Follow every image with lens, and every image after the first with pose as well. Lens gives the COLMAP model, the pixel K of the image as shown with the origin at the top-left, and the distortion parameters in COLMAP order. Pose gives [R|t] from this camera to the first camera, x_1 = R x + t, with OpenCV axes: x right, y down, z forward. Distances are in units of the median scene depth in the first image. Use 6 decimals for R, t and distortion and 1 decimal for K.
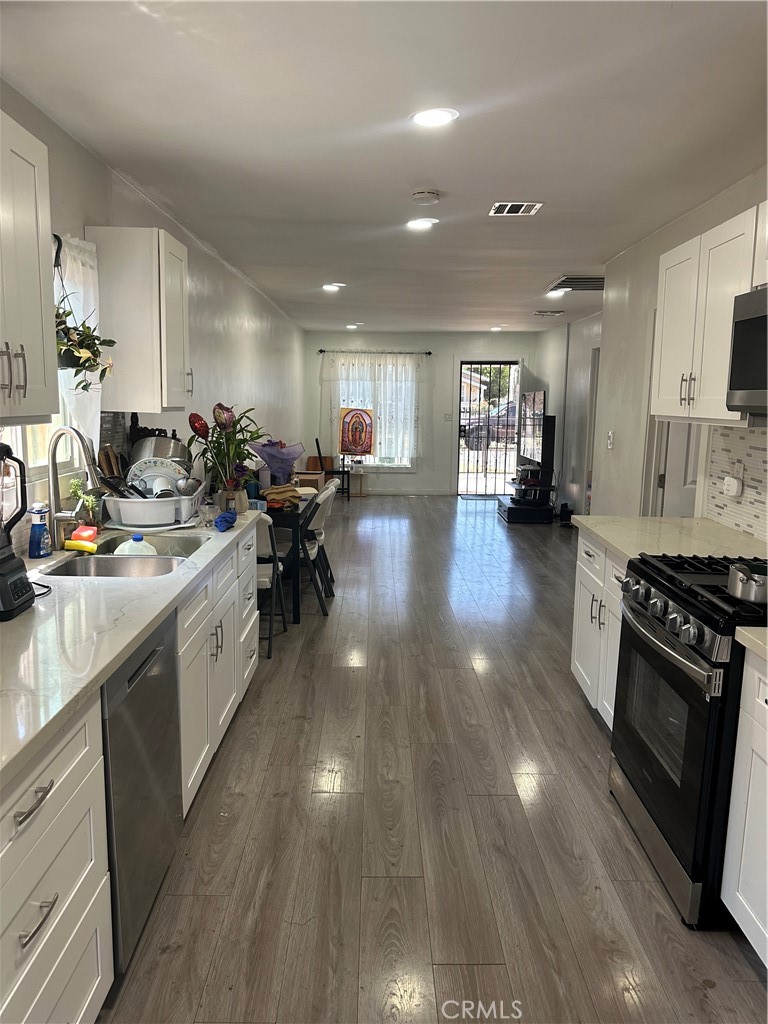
lens RADIAL K [[705.4, 0, 391.2], [0, 705.4, 509.6], [0, 0, 1]] dist [0.061033, -0.132326]
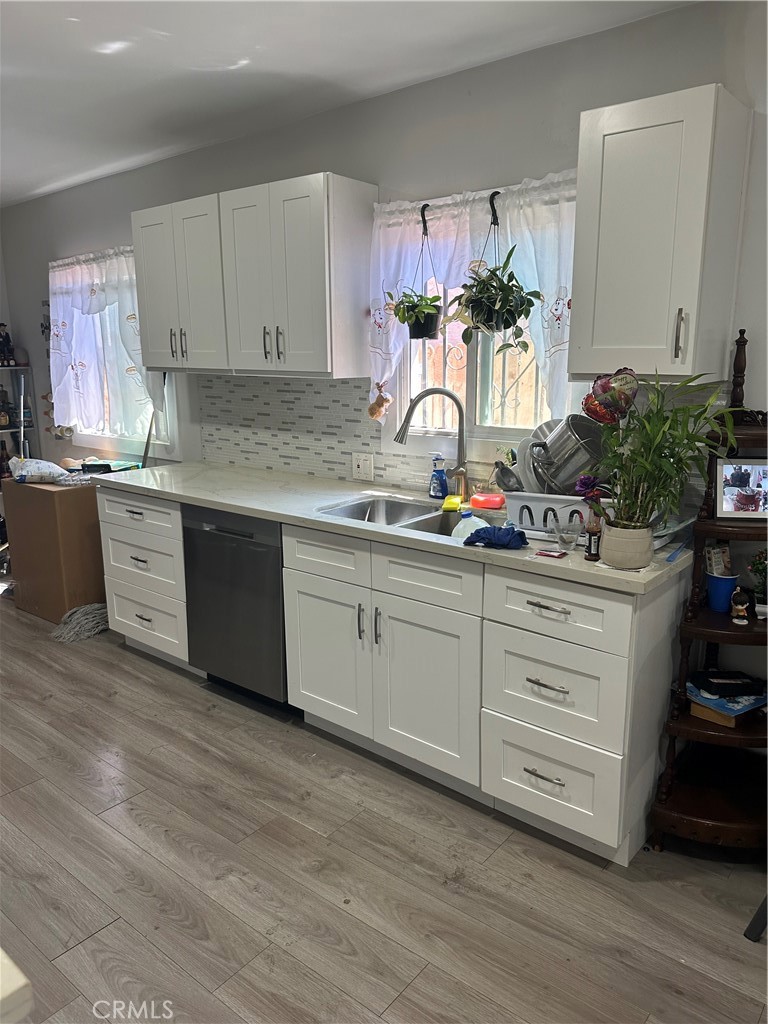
lens RADIAL K [[722.4, 0, 376.2], [0, 722.4, 508.3], [0, 0, 1]] dist [0.039622, -0.050097]
pose [[-0.652186, 0.149925, -0.743085, 0.412076], [-0.121097, 0.947054, 0.297362, -0.233163], [0.748324, 0.283921, -0.599500, 1.478282]]
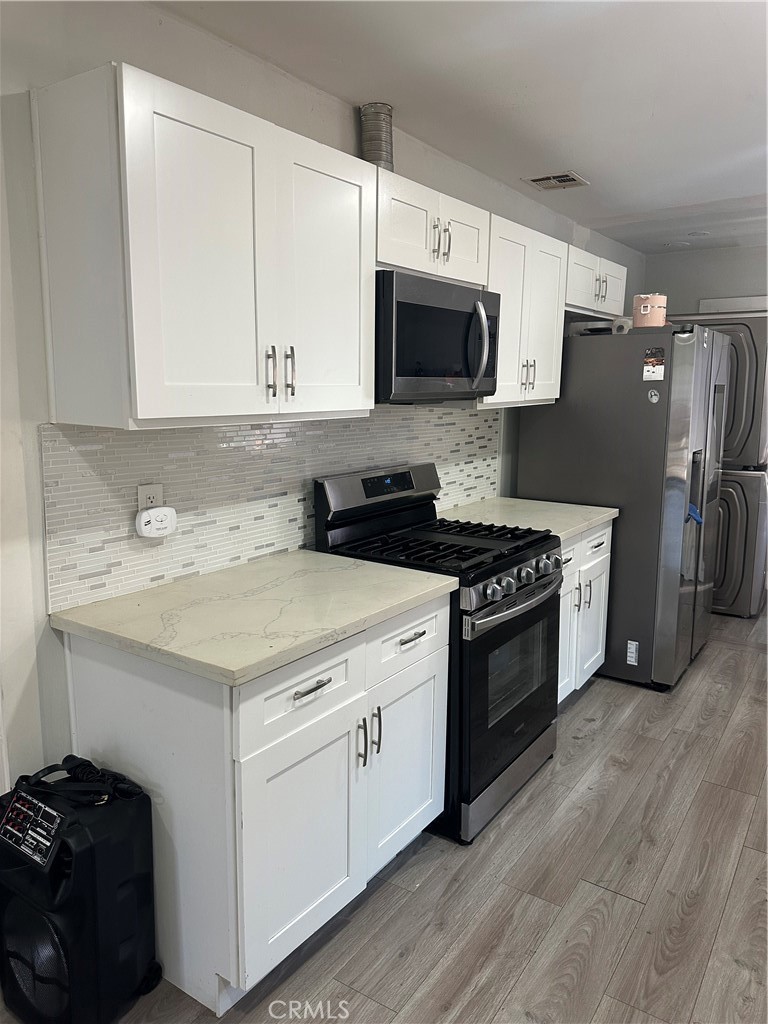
lens RADIAL K [[724.3, 0, 389.0], [0, 724.3, 506.8], [0, 0, 1]] dist [0.048885, -0.060280]
pose [[-0.820258, -0.111565, 0.561008, -0.060857], [0.074082, 0.951812, 0.297599, -0.259983], [-0.567176, 0.285669, -0.772467, 1.606643]]
